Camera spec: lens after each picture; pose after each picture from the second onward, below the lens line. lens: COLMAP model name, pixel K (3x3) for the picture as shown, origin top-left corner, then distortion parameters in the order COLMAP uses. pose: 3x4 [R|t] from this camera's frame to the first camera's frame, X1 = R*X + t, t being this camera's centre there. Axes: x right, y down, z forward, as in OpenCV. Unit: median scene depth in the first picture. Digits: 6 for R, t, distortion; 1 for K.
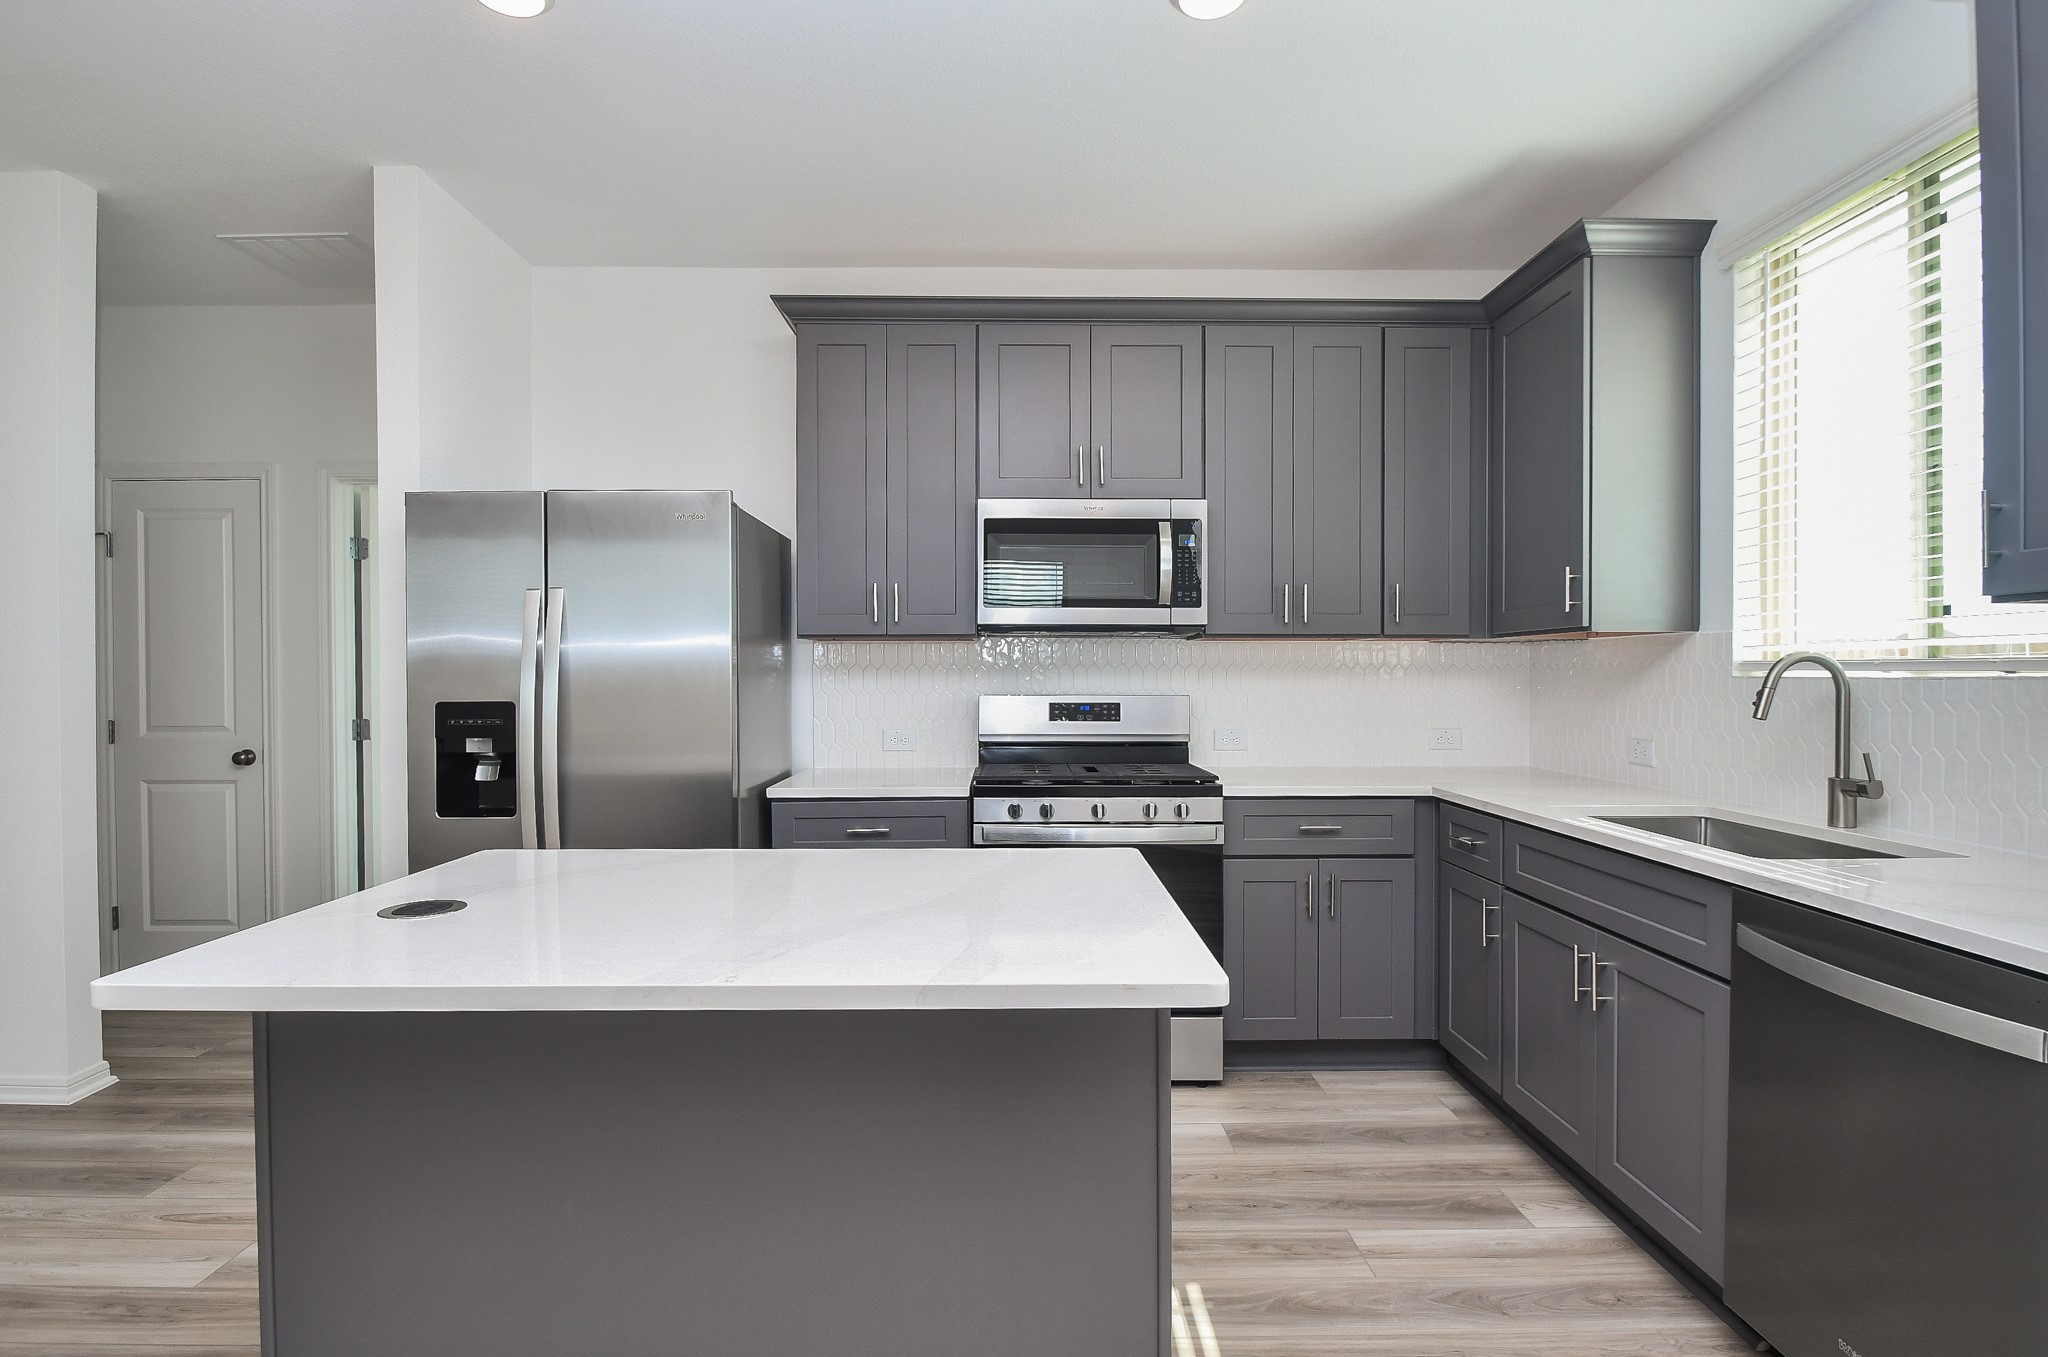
lens RADIAL K [[990.7, 0, 1024.0], [0, 990.7, 678.5], [0, 0, 1]] dist [-0.001682, -0.000800]
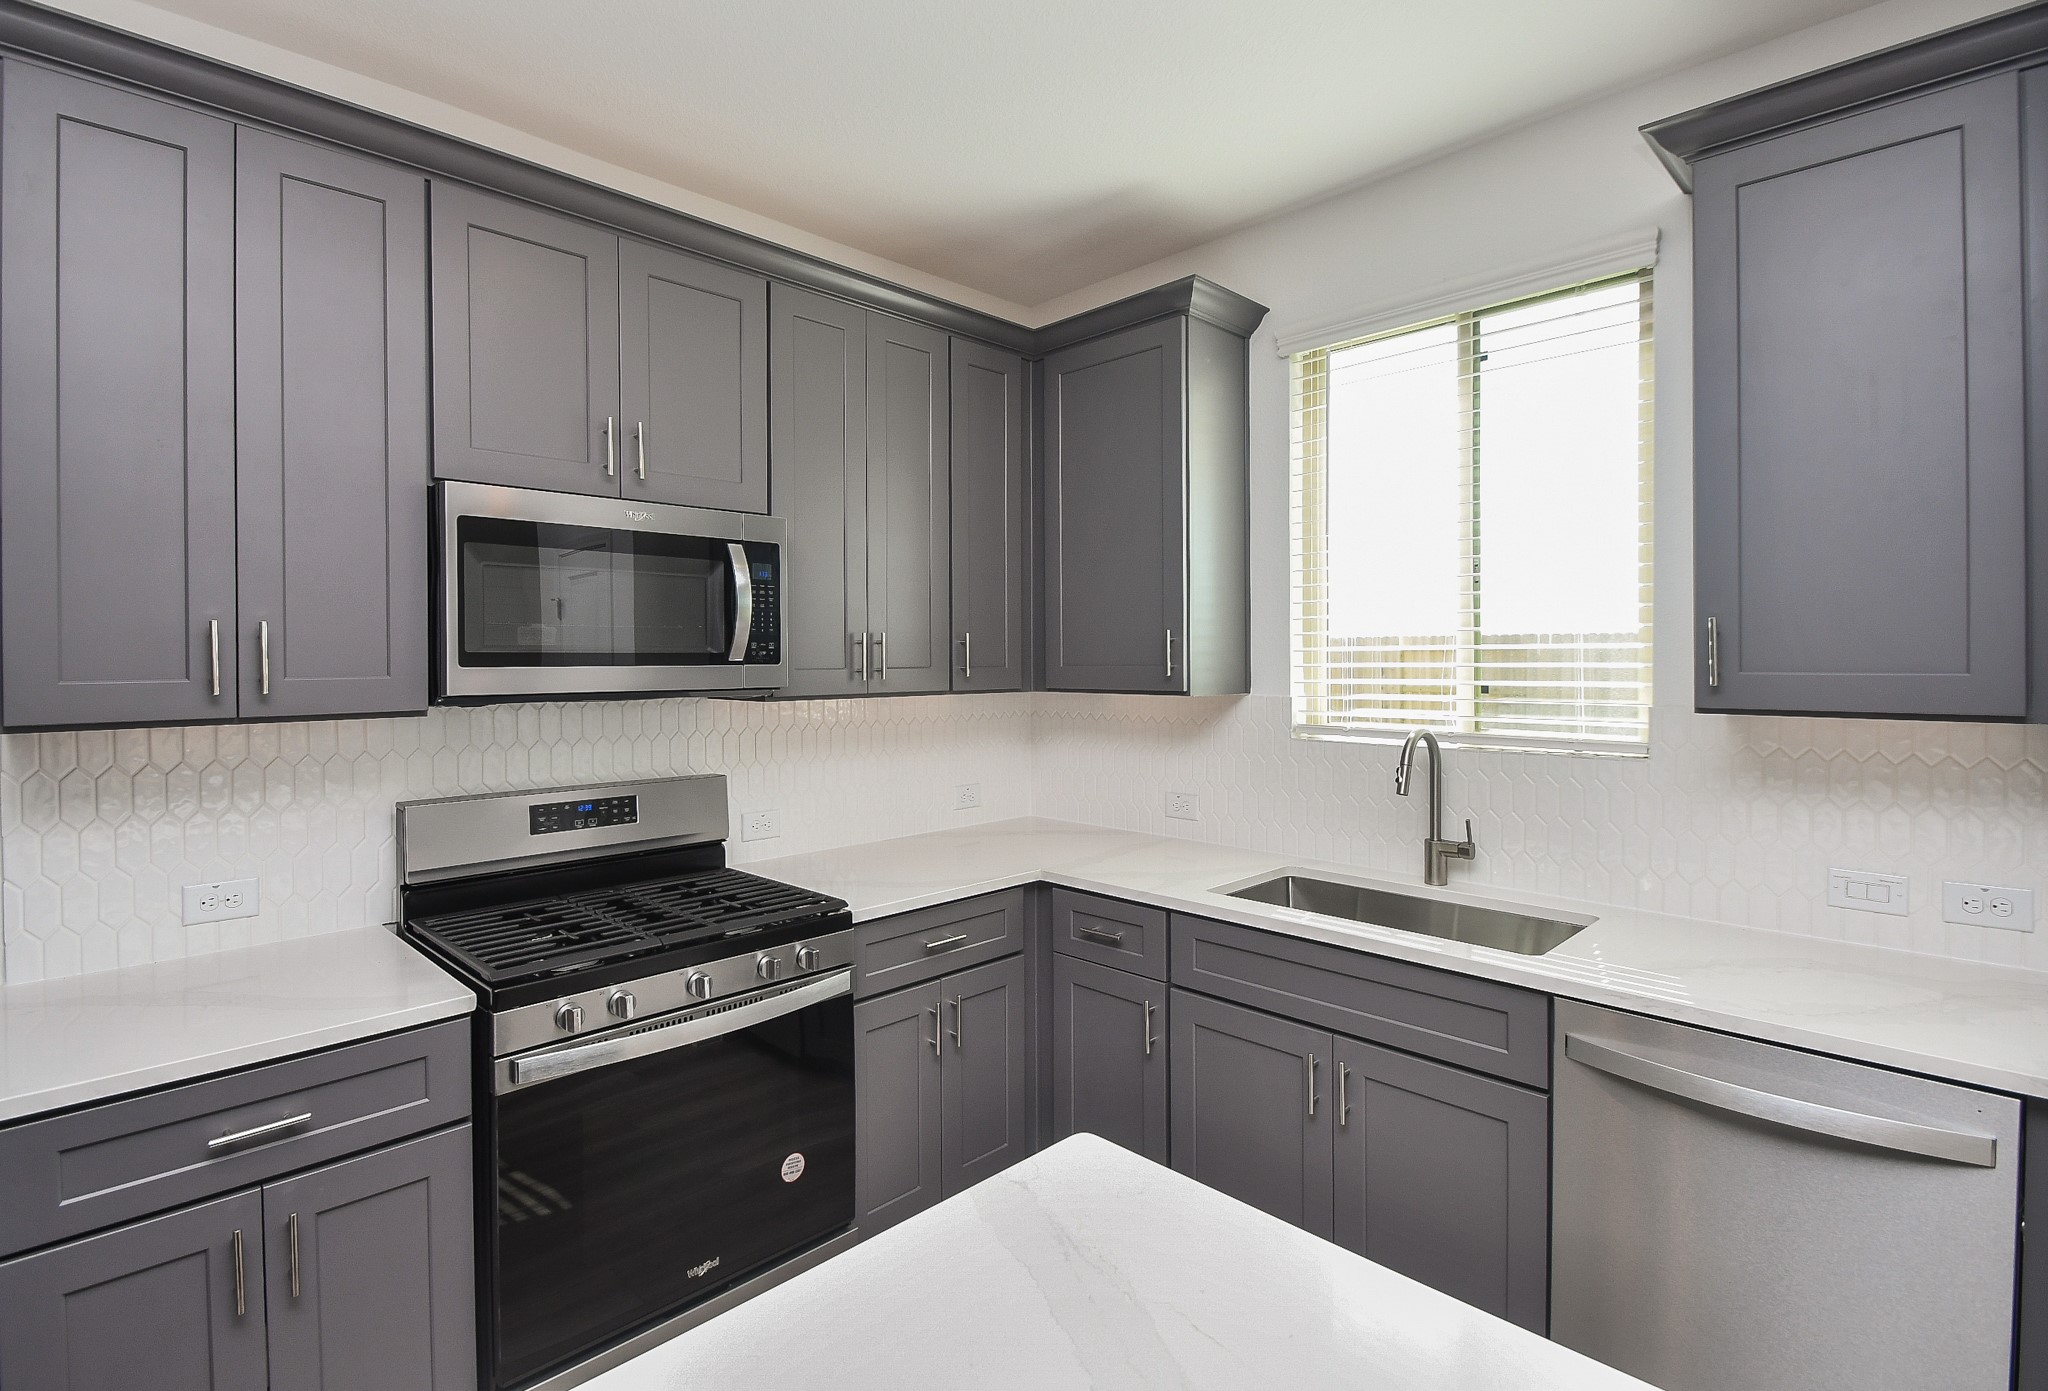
lens RADIAL K [[991.8, 0, 988.4], [0, 991.8, 665.1], [0, 0, 1]] dist [0.002085, 0.000255]
pose [[0.733833, -0.006979, 0.679294, -0.224016], [0.007821, 0.999968, 0.001824, -0.076486], [-0.679285, 0.003975, 0.733864, 0.382781]]
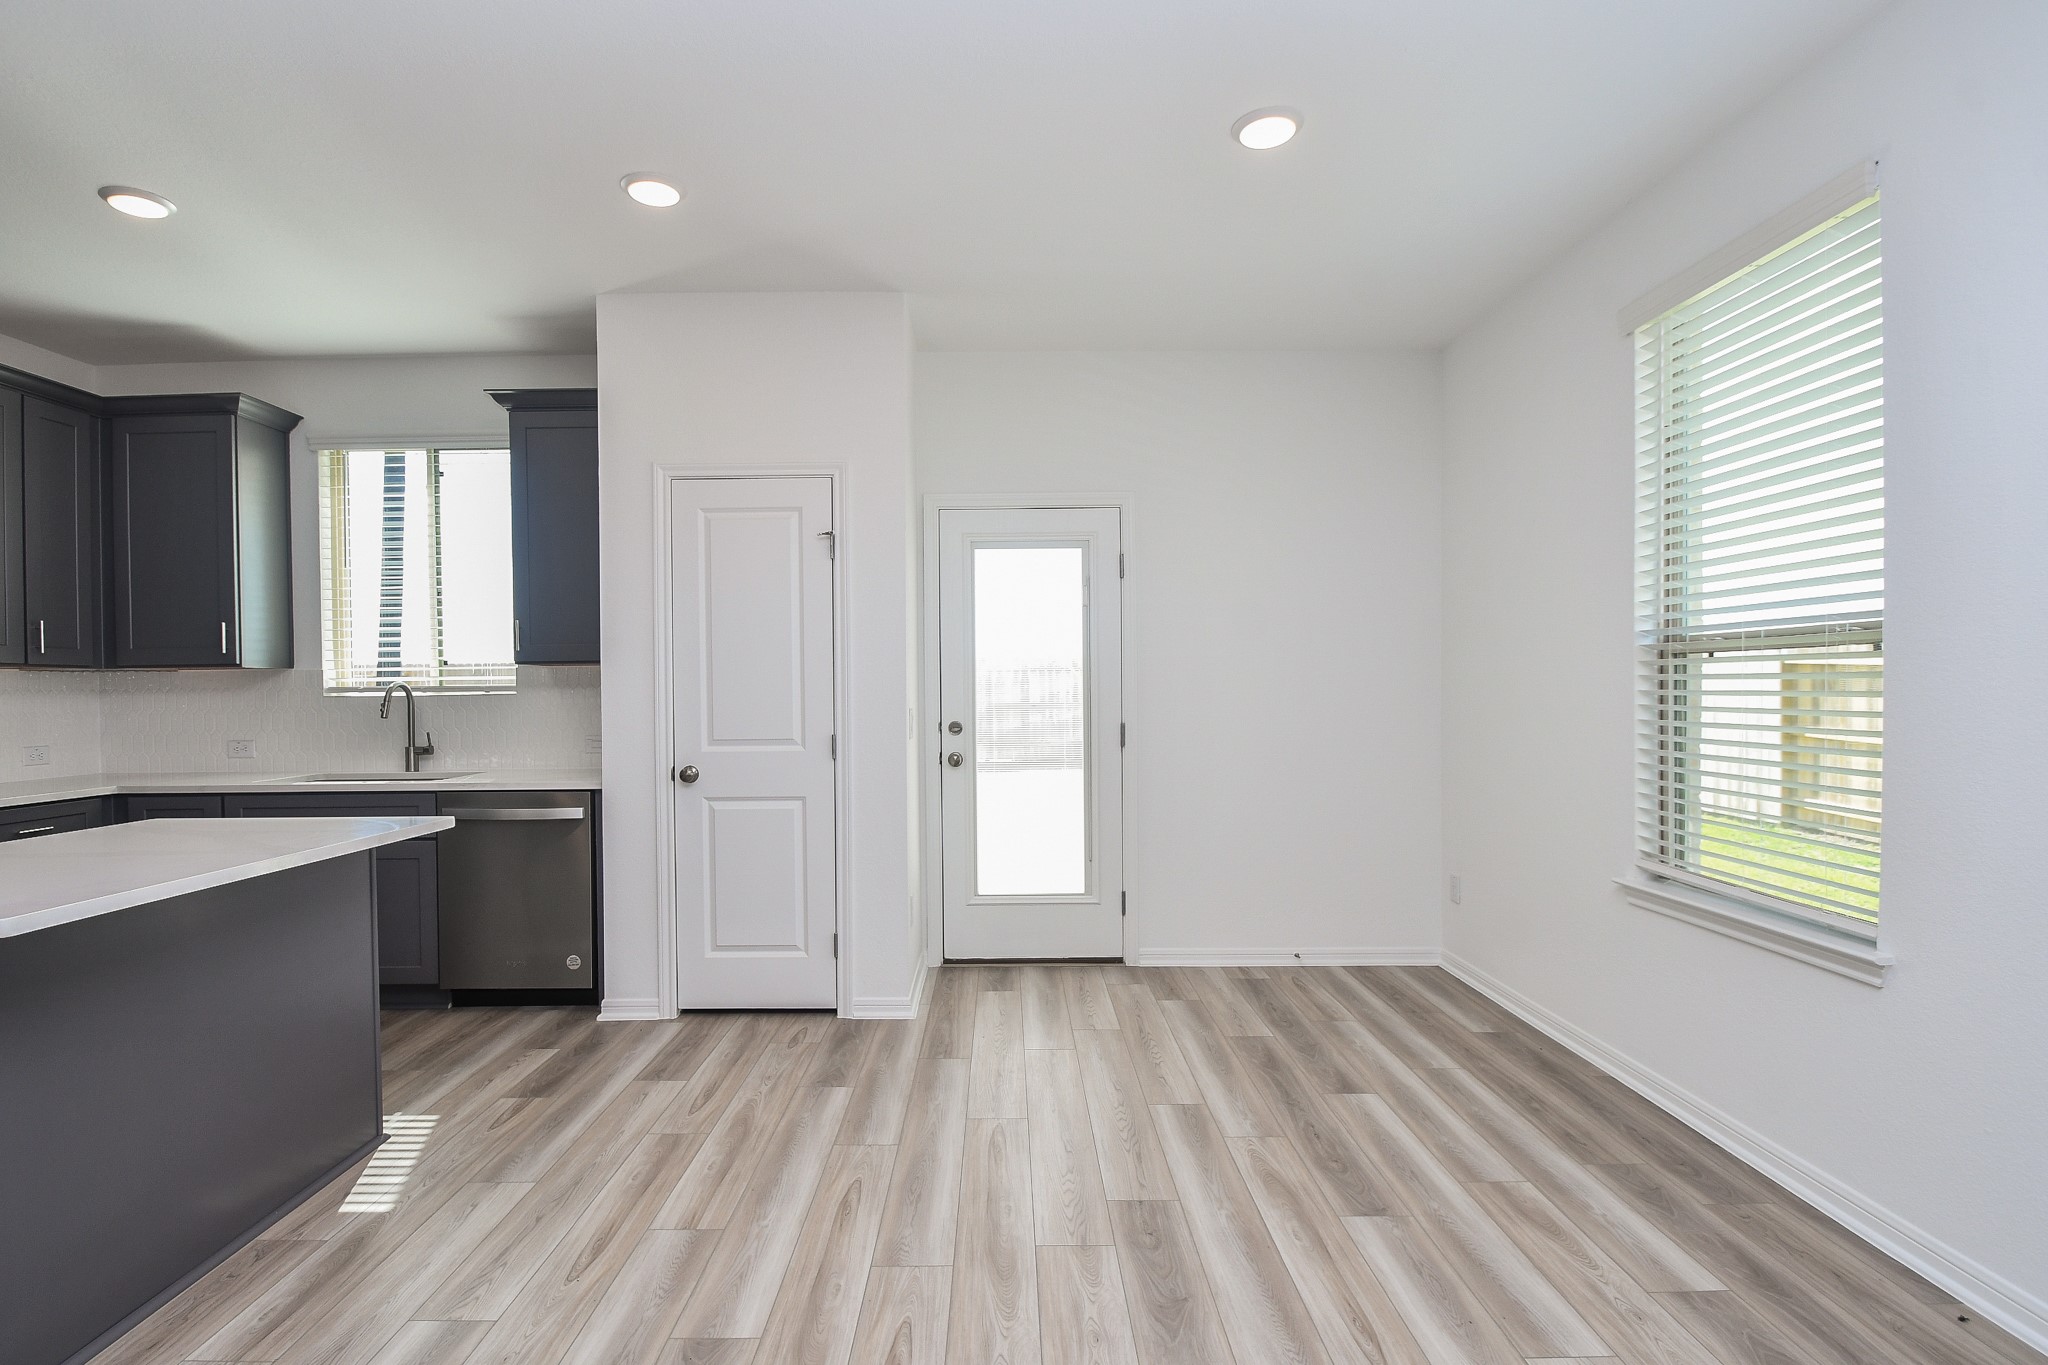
lens RADIAL K [[1004.9, 0, 994.4], [0, 1004.9, 700.4], [0, 0, 1]] dist [0.002401, 0.000415]
pose [[0.021382, -0.009245, 0.999729, -0.847181], [0.018614, 0.999788, 0.008847, 0.009292], [-0.999598, 0.018420, 0.021550, -0.149998]]
